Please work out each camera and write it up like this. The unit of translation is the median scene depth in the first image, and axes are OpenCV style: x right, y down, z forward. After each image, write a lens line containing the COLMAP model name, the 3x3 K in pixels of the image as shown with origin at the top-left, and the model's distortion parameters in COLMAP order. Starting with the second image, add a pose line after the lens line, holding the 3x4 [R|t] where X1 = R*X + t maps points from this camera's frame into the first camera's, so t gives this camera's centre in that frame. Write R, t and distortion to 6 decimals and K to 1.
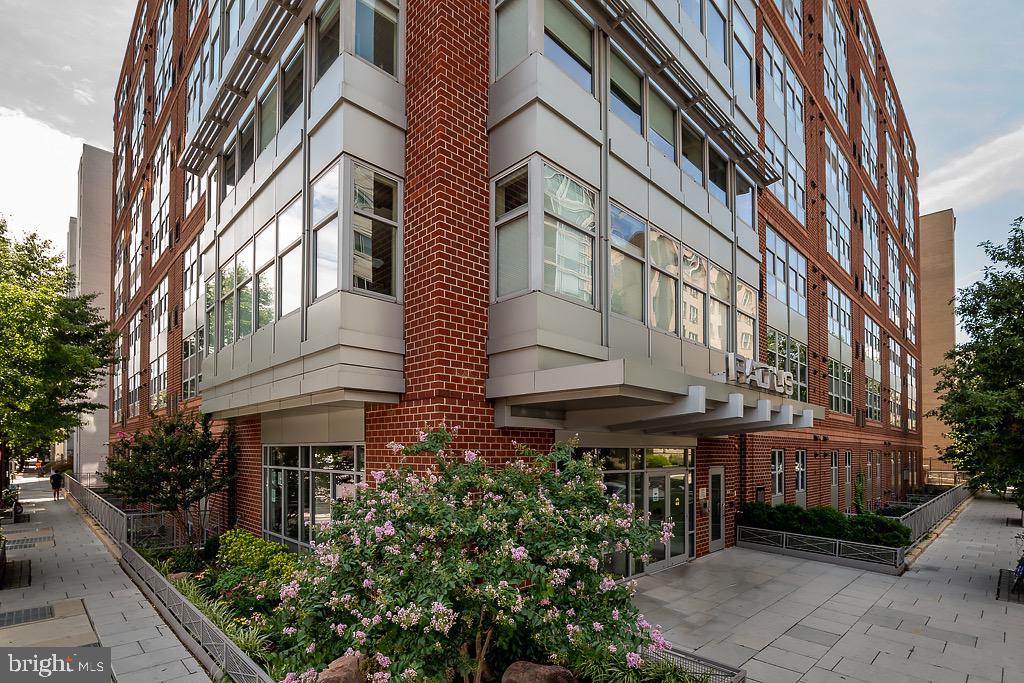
lens RADIAL K [[480.7, 0, 513.9], [0, 480.7, 339.6], [0, 0, 1]] dist [-0.016729, 0.000816]
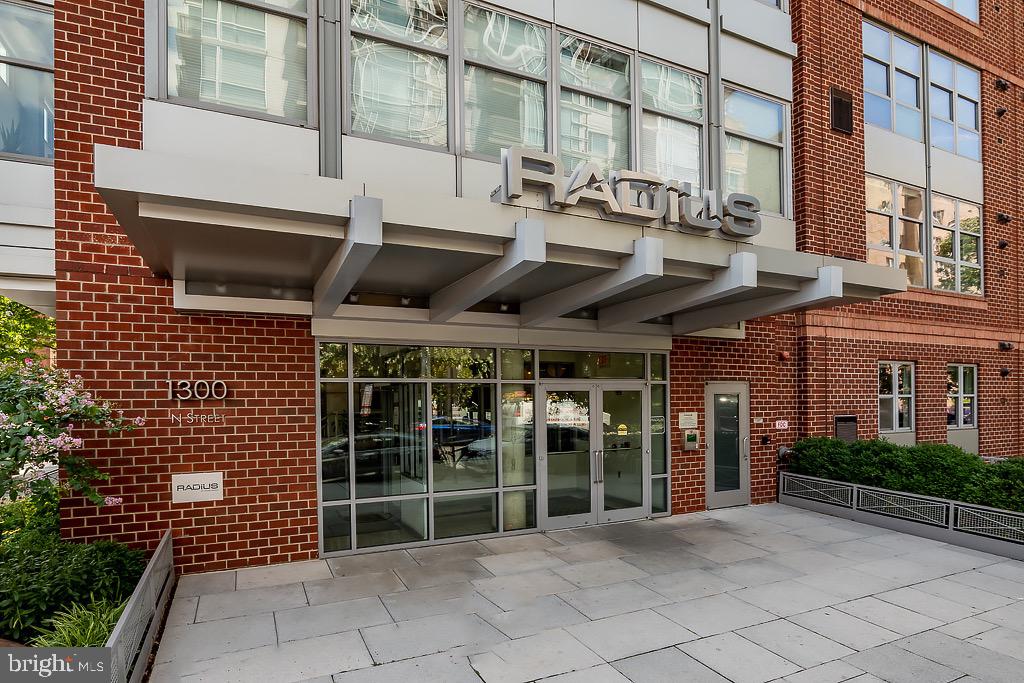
lens RADIAL K [[480.7, 0, 466.0], [0, 480.7, 318.4], [0, 0, 1]] dist [-0.016729, 0.000816]
pose [[0.923950, -0.082425, -0.373527, 0.344680], [0.105337, 0.993578, 0.041312, 0.112185], [0.367723, -0.077516, 0.926699, 0.262586]]
